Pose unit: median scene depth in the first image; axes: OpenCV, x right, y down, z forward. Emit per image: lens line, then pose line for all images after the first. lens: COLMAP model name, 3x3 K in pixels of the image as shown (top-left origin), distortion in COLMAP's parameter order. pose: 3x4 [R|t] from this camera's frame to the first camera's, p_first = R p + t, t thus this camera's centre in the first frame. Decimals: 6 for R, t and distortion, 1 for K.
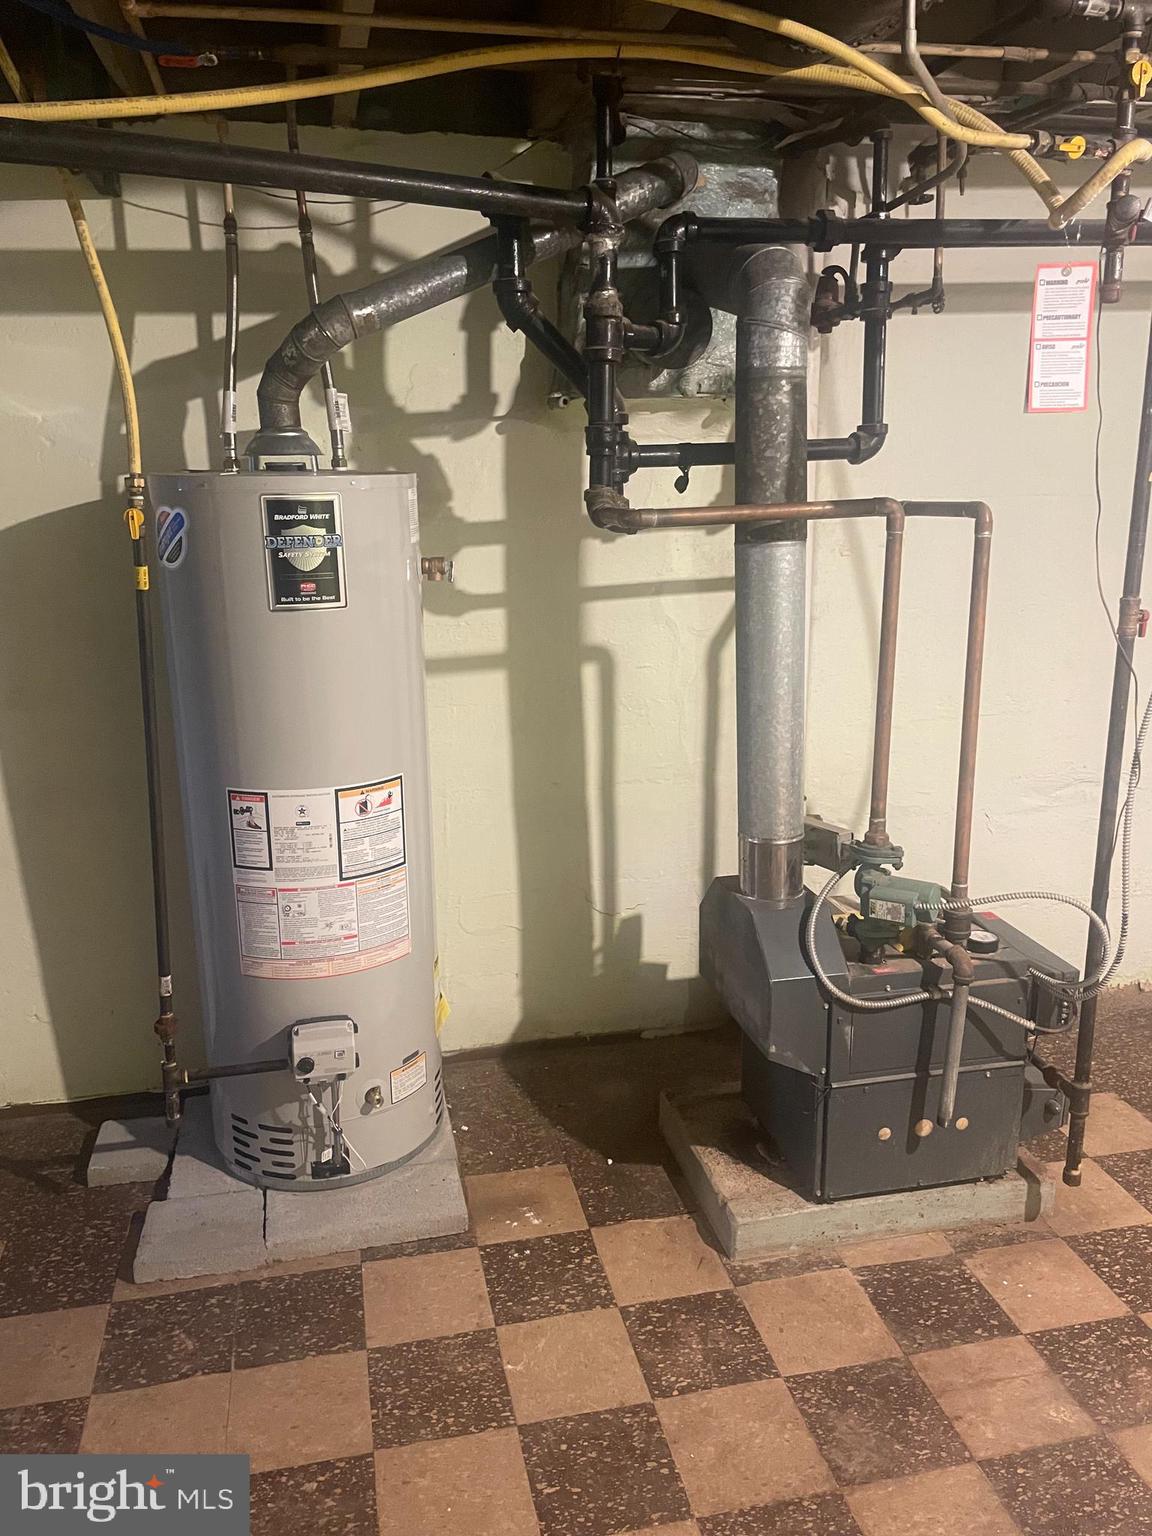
lens RADIAL K [[1184.4, 0, 576.0], [0, 1184.4, 768.0], [0, 0, 1]] dist [0.116509, -0.160694]
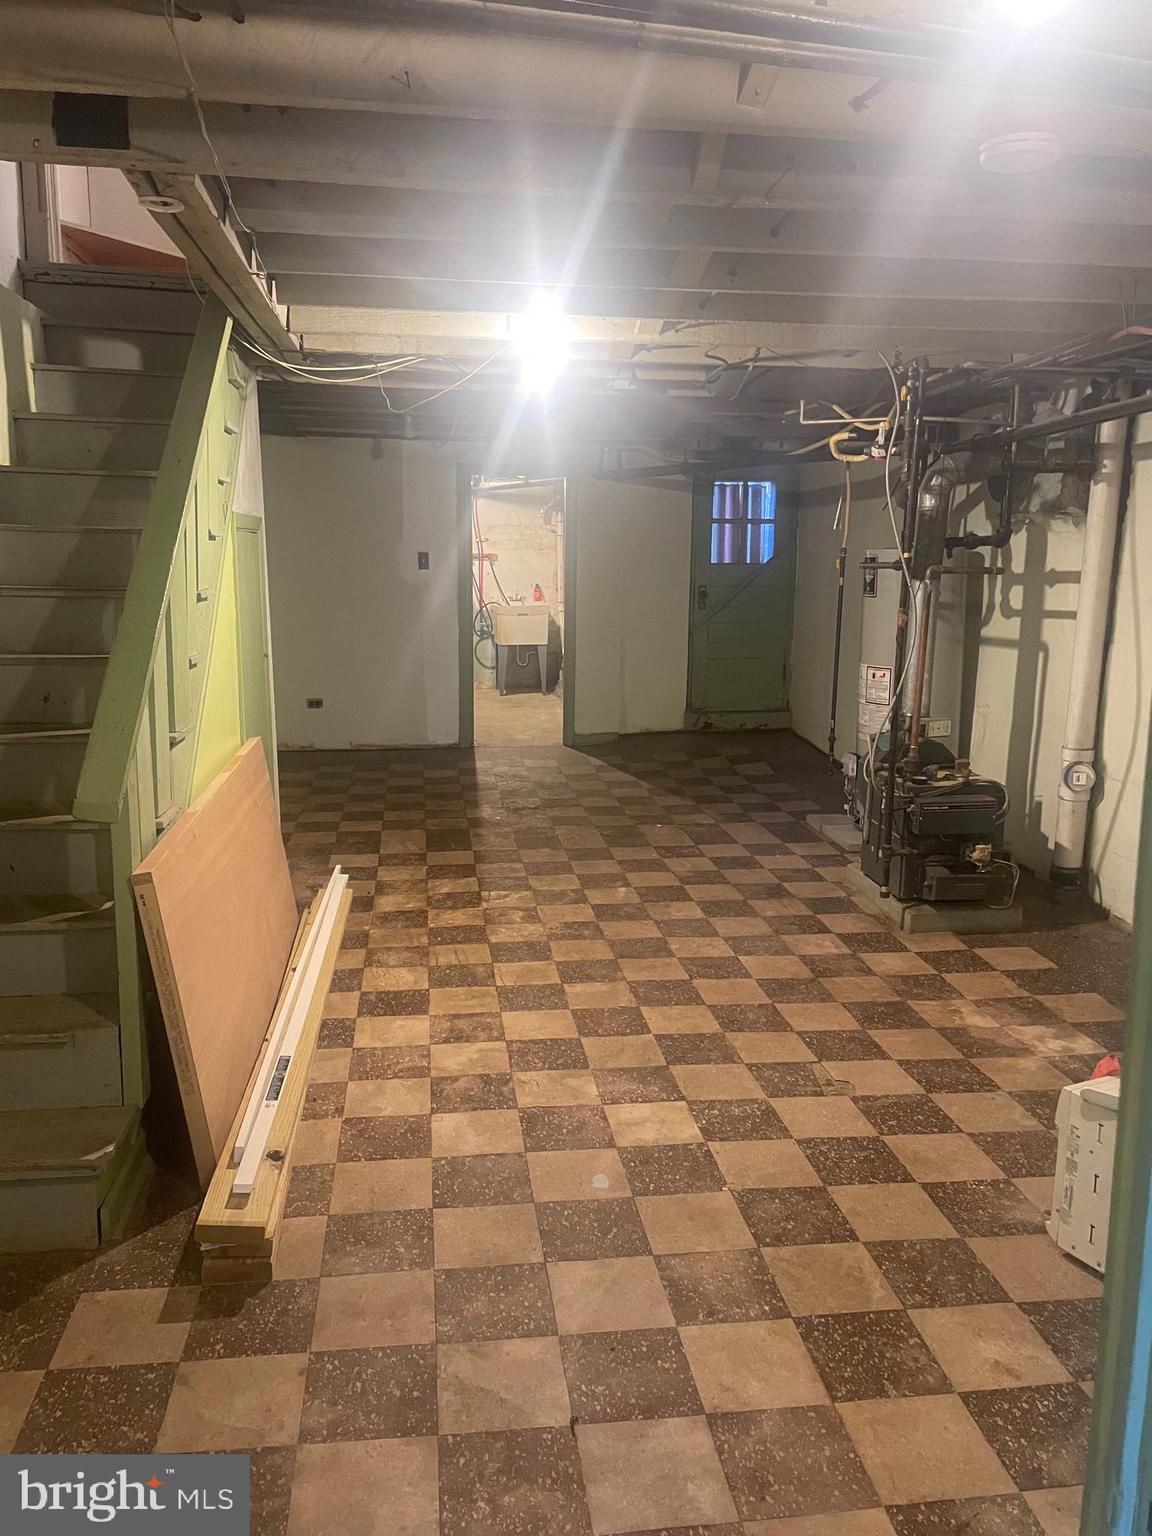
lens RADIAL K [[1184.4, 0, 576.0], [0, 1184.4, 768.0], [0, 0, 1]] dist [0.116509, -0.160694]
pose [[-0.106846, 0.192439, -0.975475, 2.436707], [-0.254833, 0.943020, 0.213949, -0.165619], [0.961064, 0.271443, -0.051718, 0.554500]]
